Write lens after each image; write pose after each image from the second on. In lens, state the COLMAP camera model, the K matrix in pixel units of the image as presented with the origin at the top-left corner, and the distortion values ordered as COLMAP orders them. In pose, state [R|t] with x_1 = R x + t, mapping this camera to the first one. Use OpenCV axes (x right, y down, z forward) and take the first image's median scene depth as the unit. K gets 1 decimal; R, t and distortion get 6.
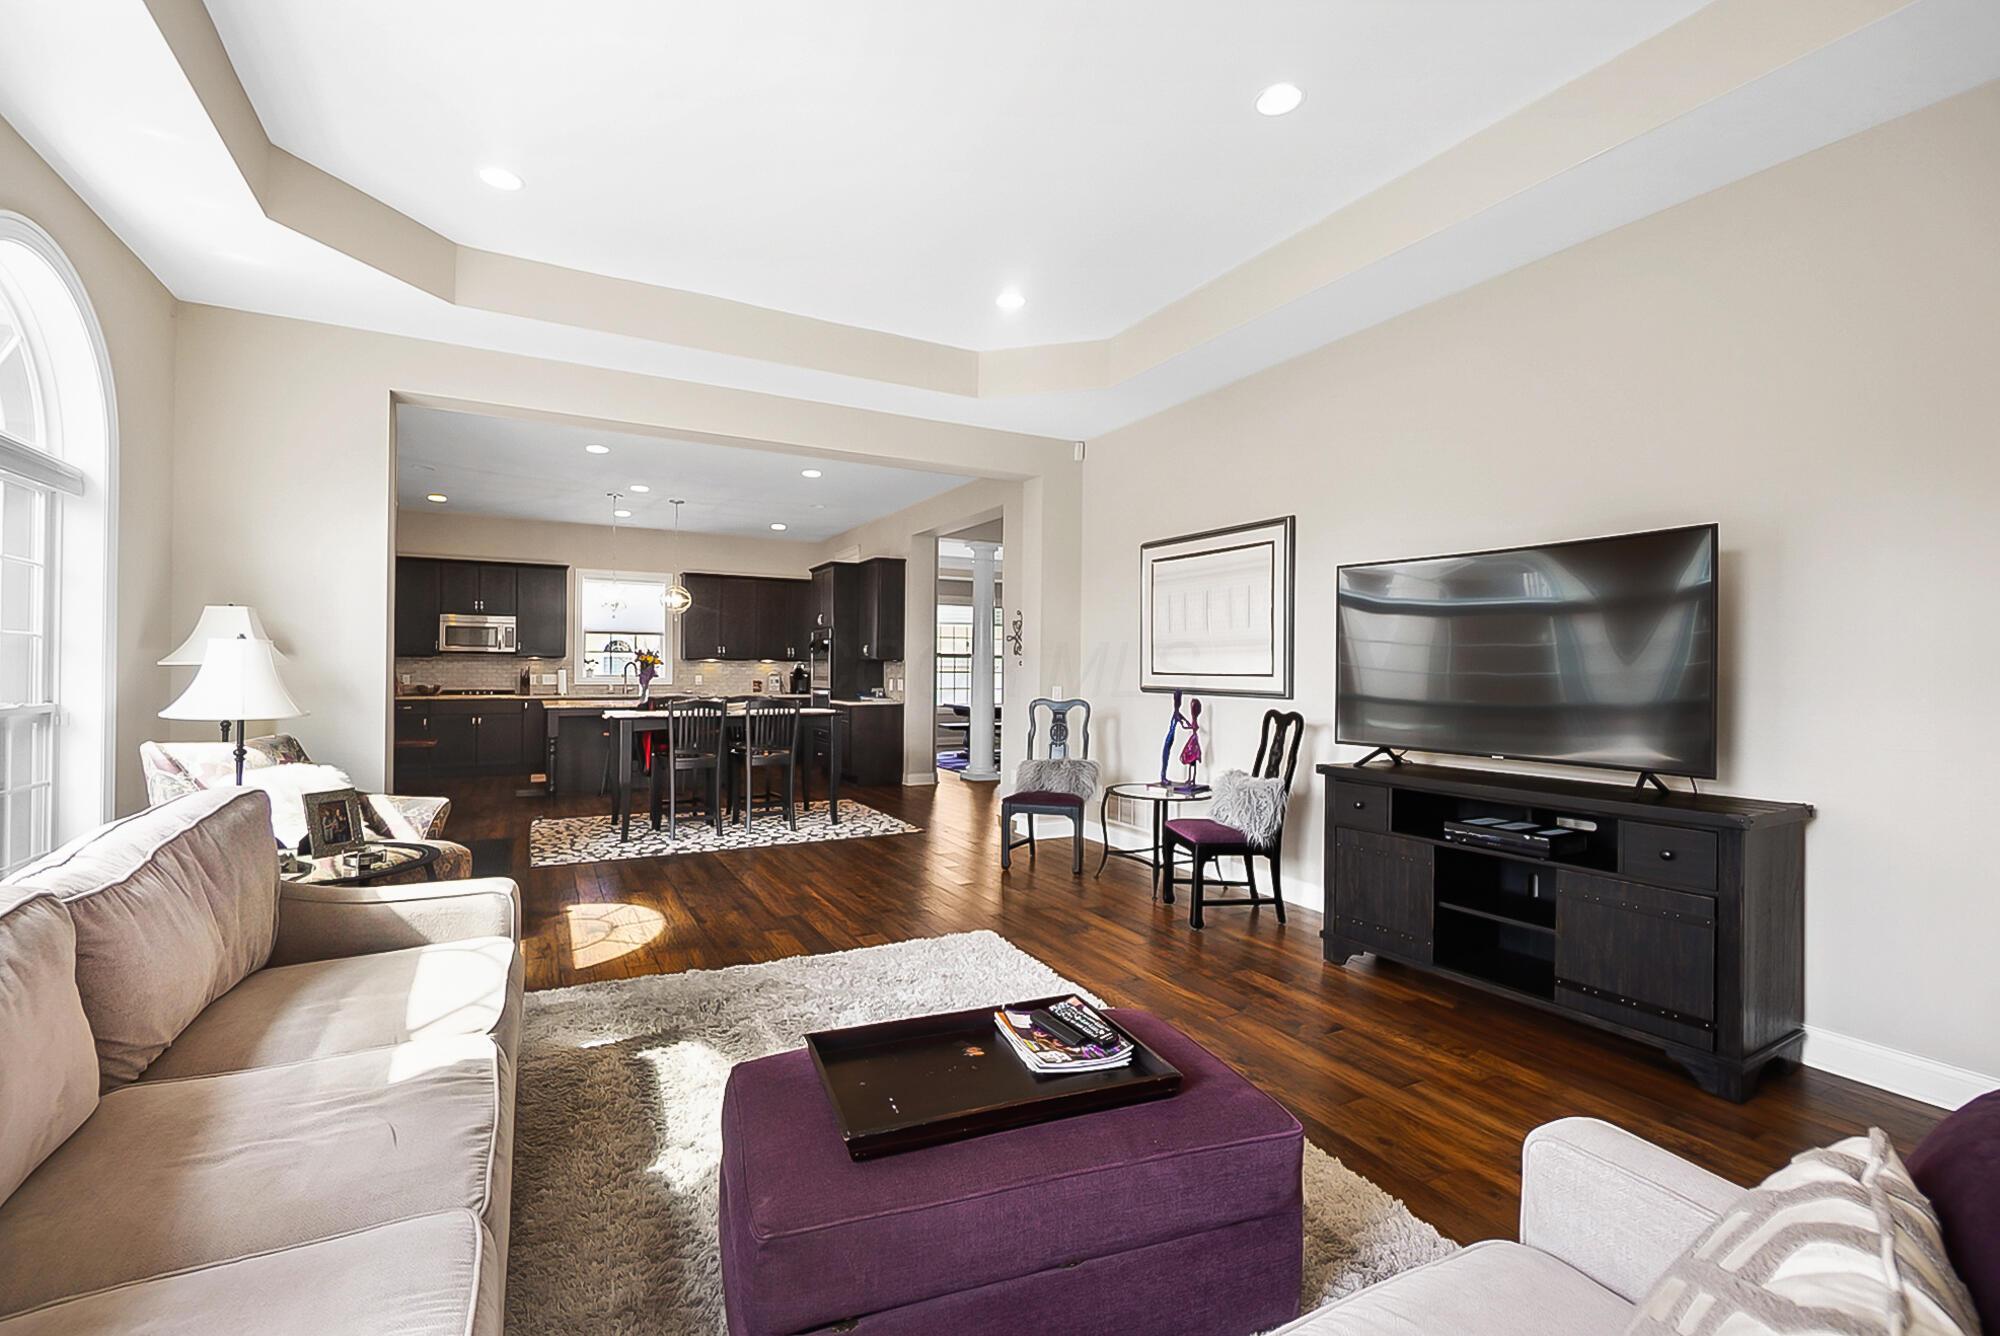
lens RADIAL K [[881.8, 0, 985.9], [0, 881.8, 660.0], [0, 0, 1]] dist [-0.000723, -0.002923]
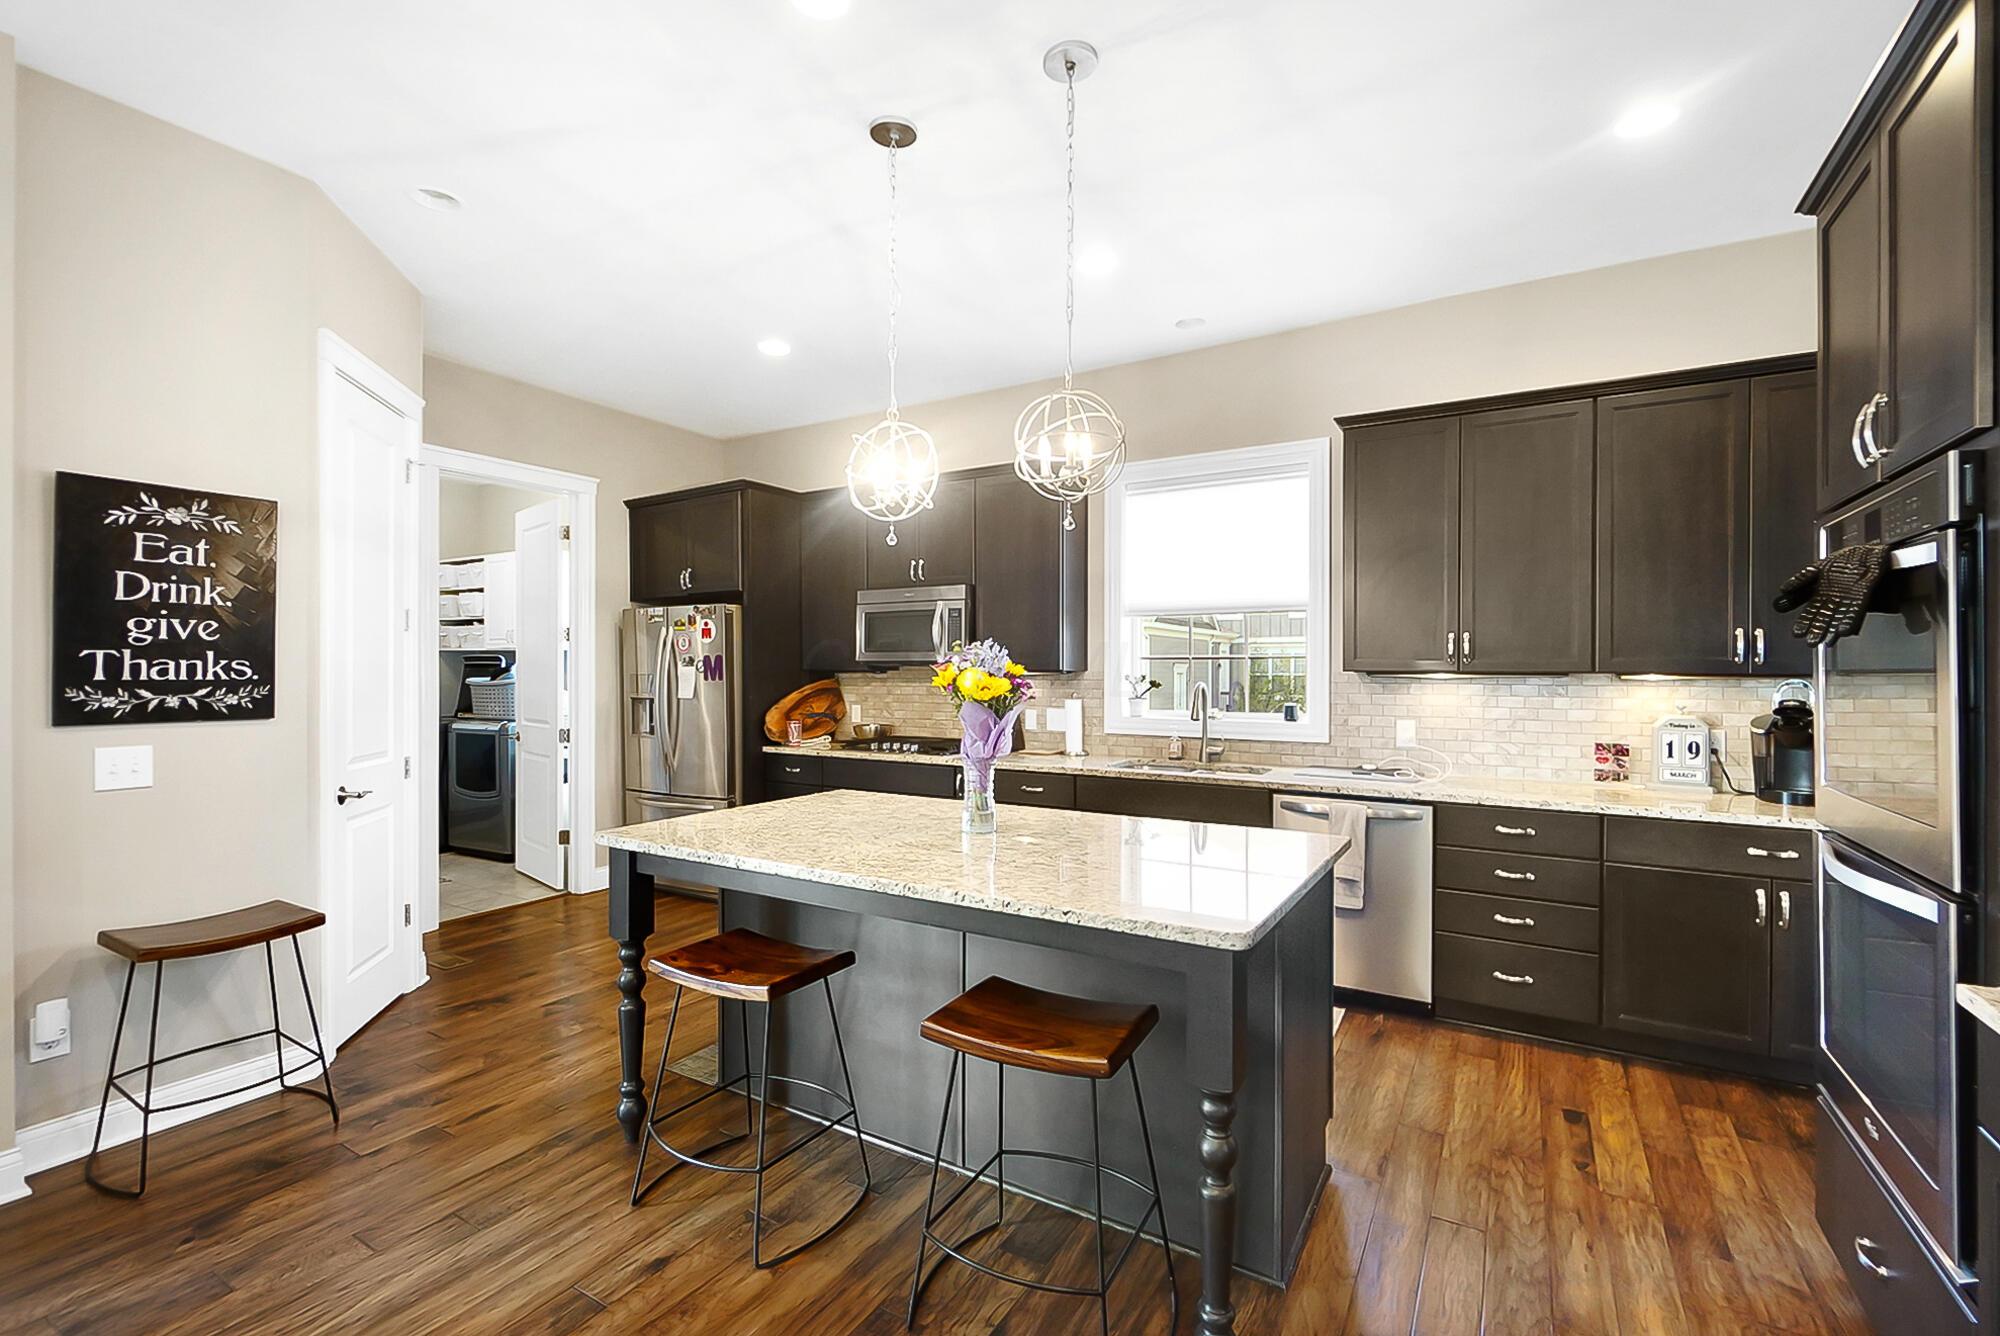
lens RADIAL K [[881.8, 0, 995.4], [0, 881.8, 669.2], [0, 0, 1]] dist [-0.000723, -0.002923]
pose [[0.518599, -0.008412, -0.854976, -0.135101], [0.011558, 0.999929, -0.002828, -0.003600], [0.854940, -0.008415, 0.518659, 0.804564]]
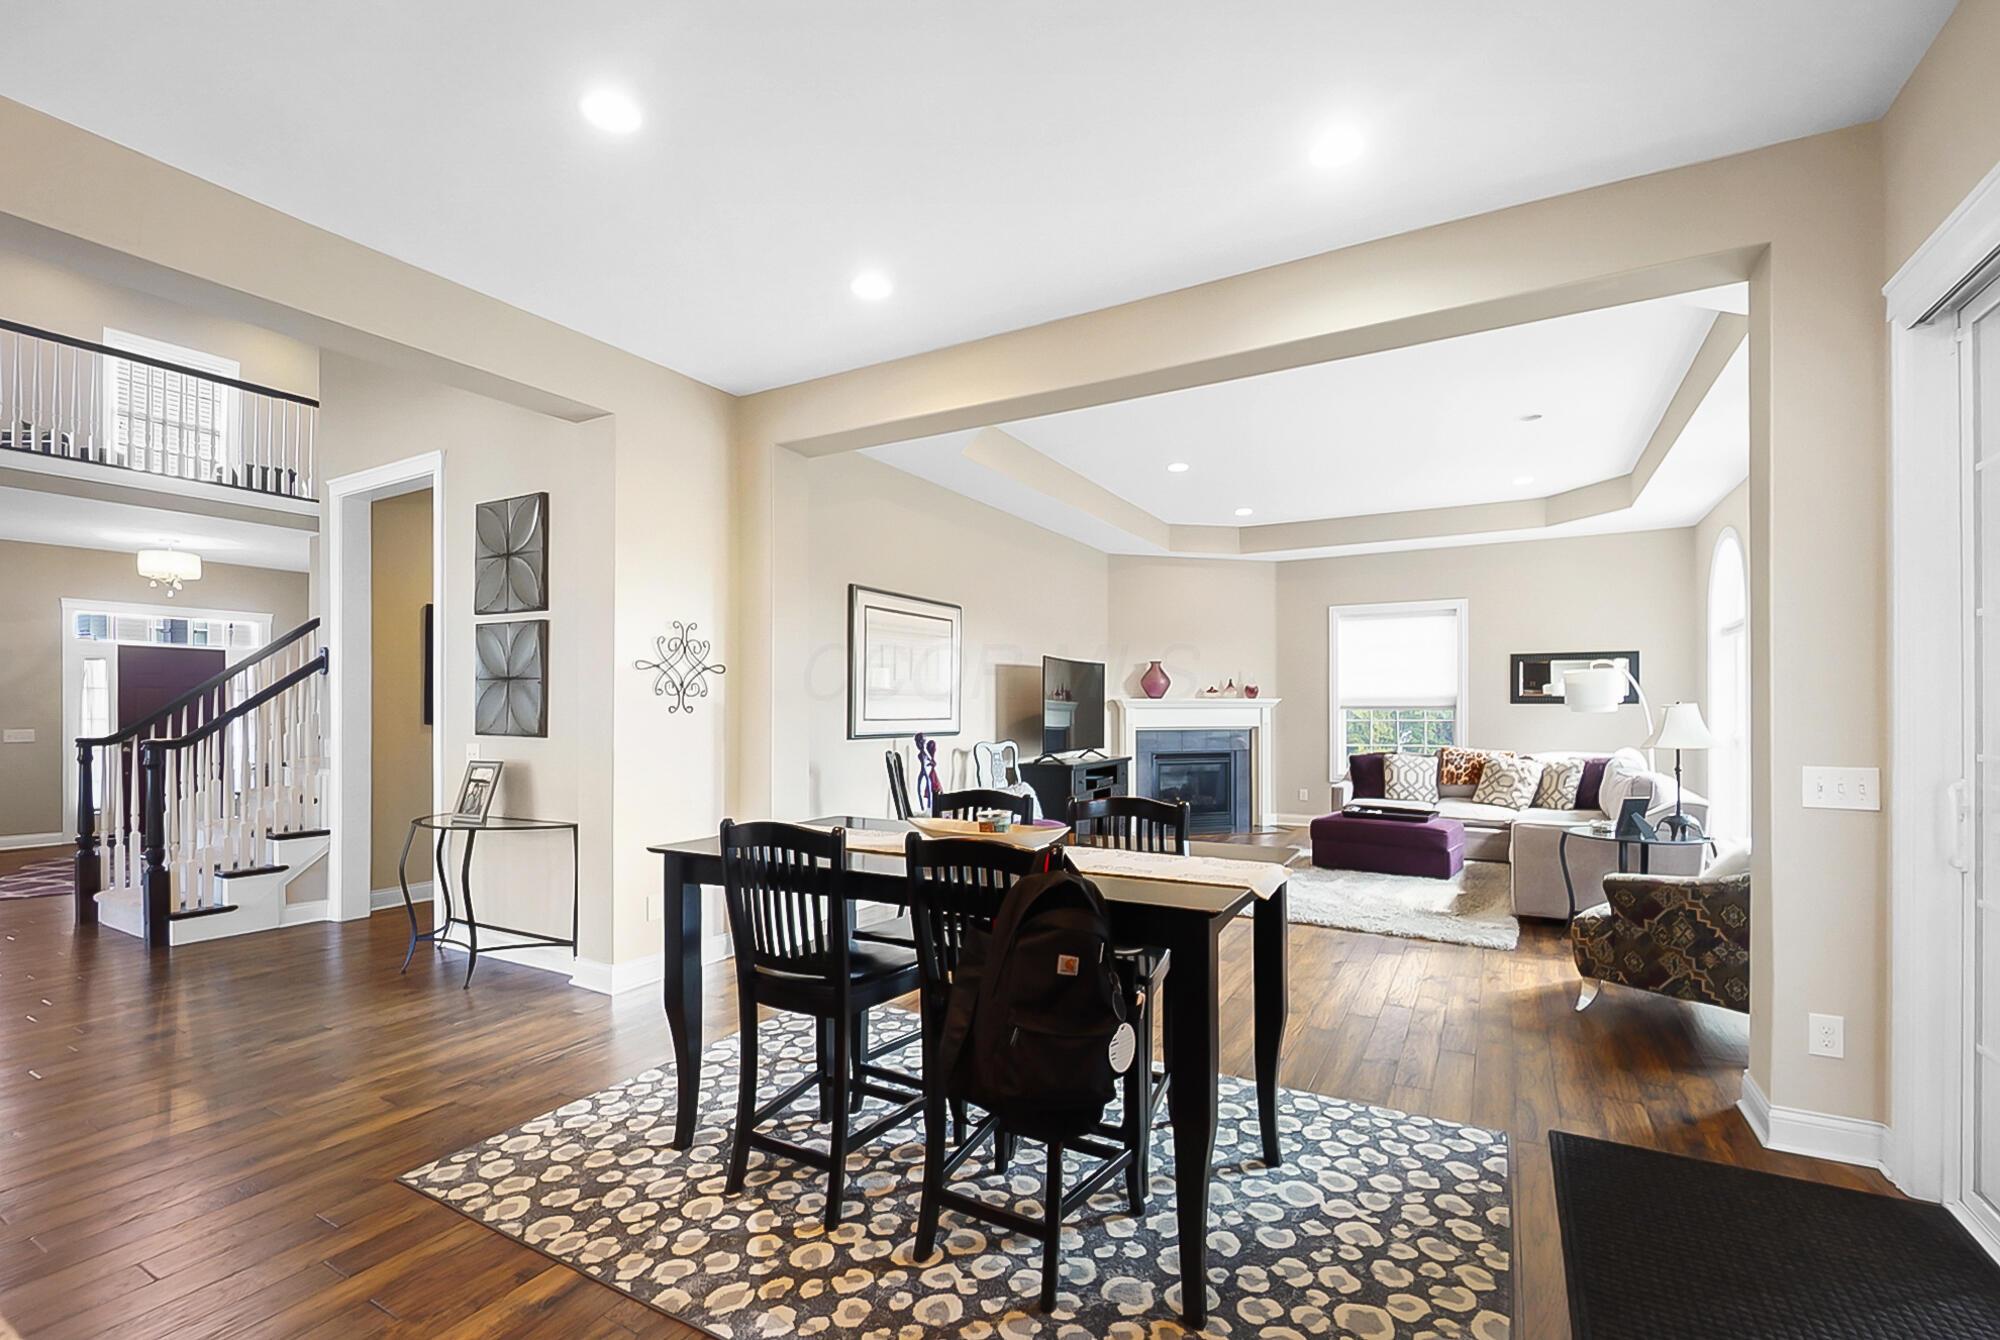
lens RADIAL K [[881.8, 0, 993.2], [0, 881.8, 716.6], [0, 0, 1]] dist [-0.000723, -0.002923]
pose [[-0.538139, -0.015177, 0.842720, -0.433369], [-0.012269, 0.999873, 0.010172, -0.000101], [-0.842767, -0.004865, -0.538257, 0.848063]]
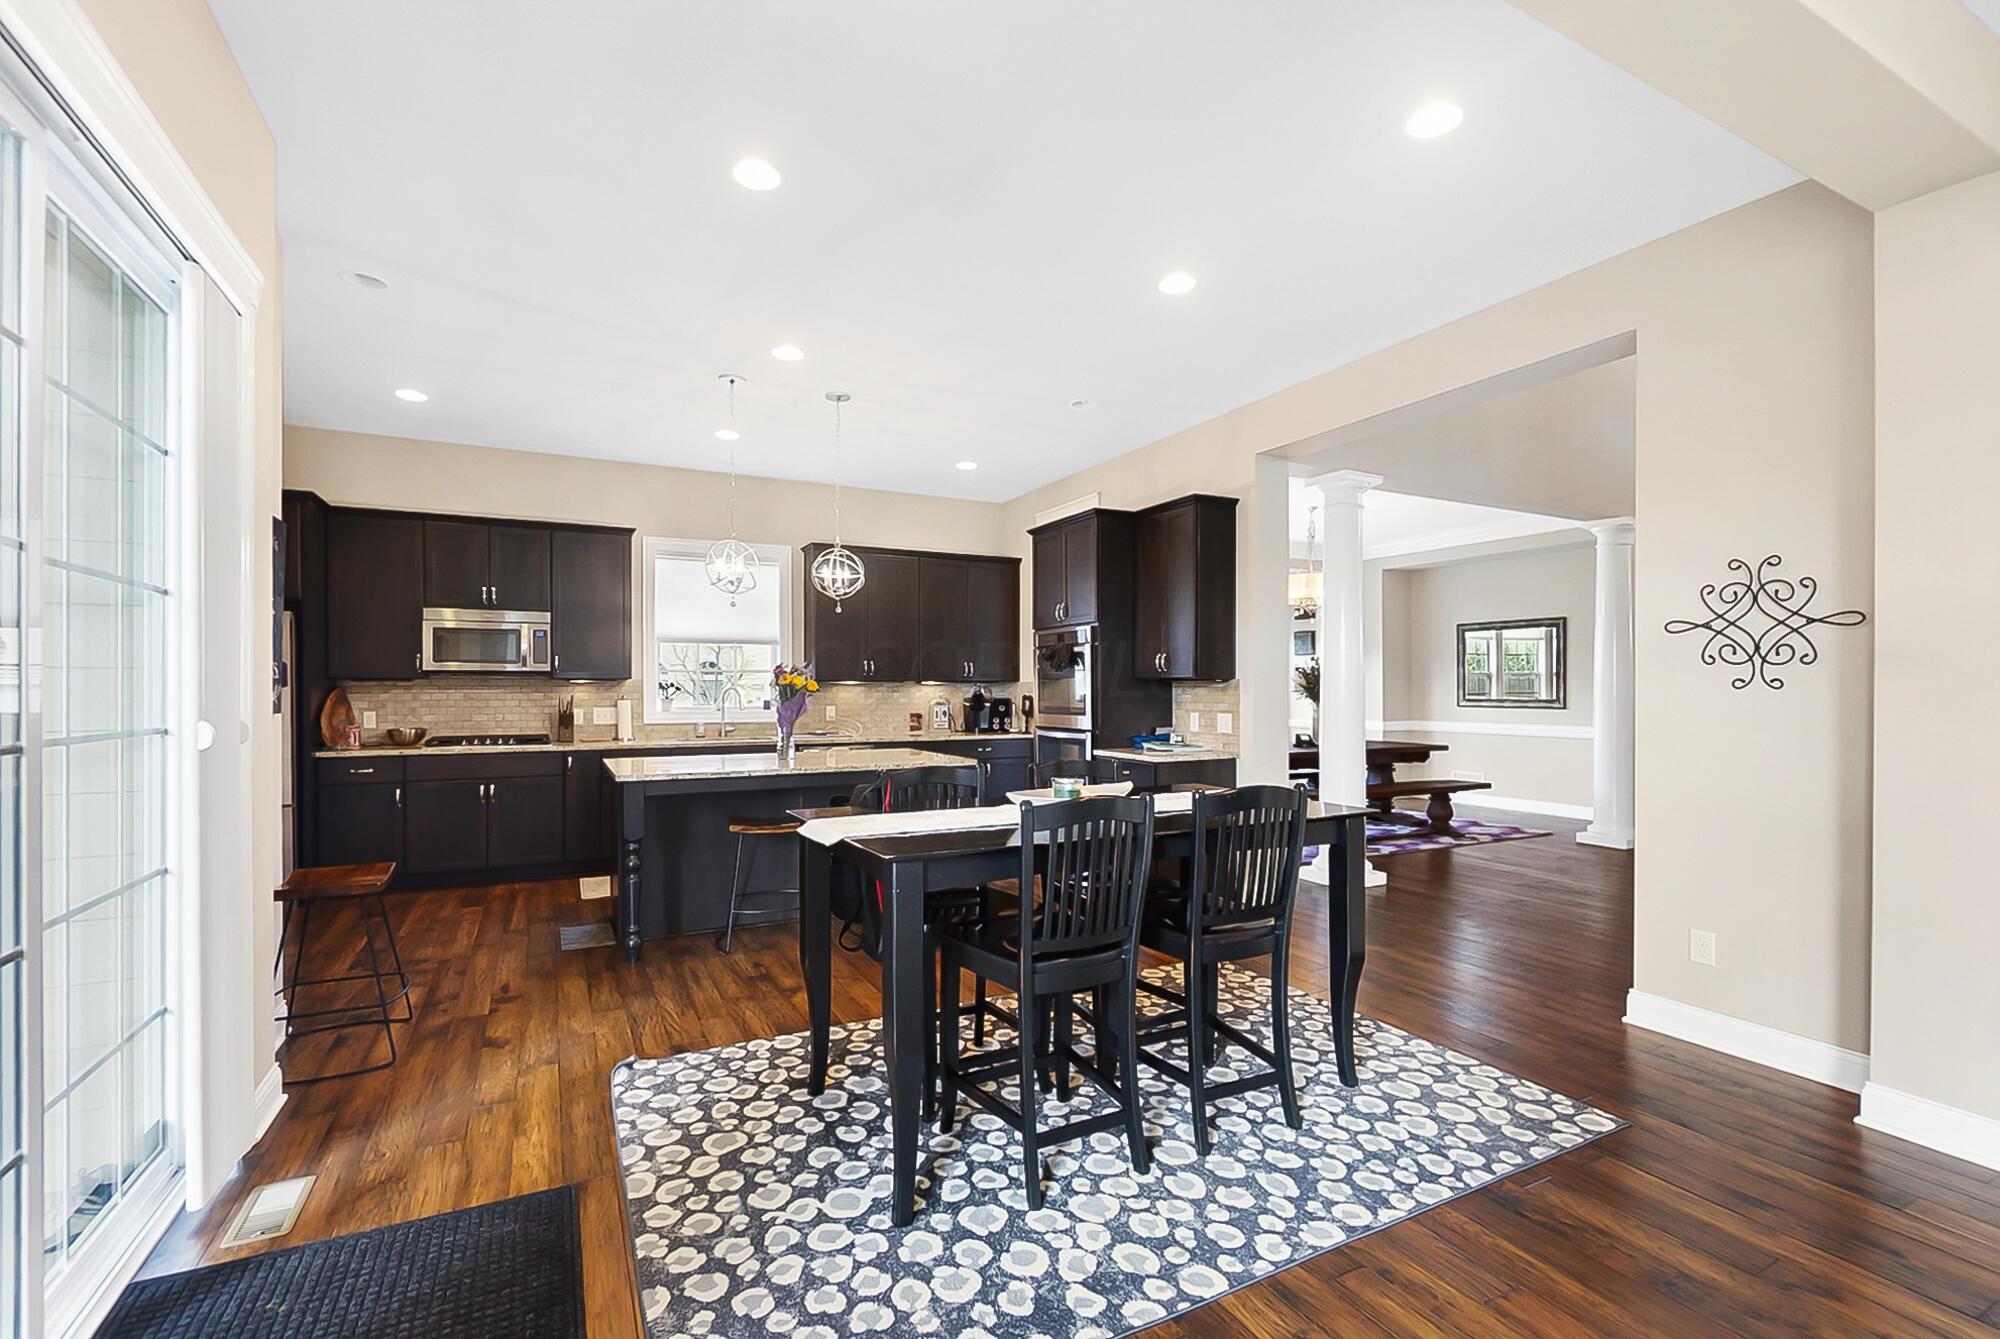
lens RADIAL K [[881.8, 0, 985.5], [0, 881.8, 680.2], [0, 0, 1]] dist [-0.000723, -0.002923]
pose [[0.999792, -0.009031, -0.018294, -0.236342], [0.009048, 0.999959, 0.000806, -0.001188], [0.018286, -0.000971, 0.999832, 0.422890]]
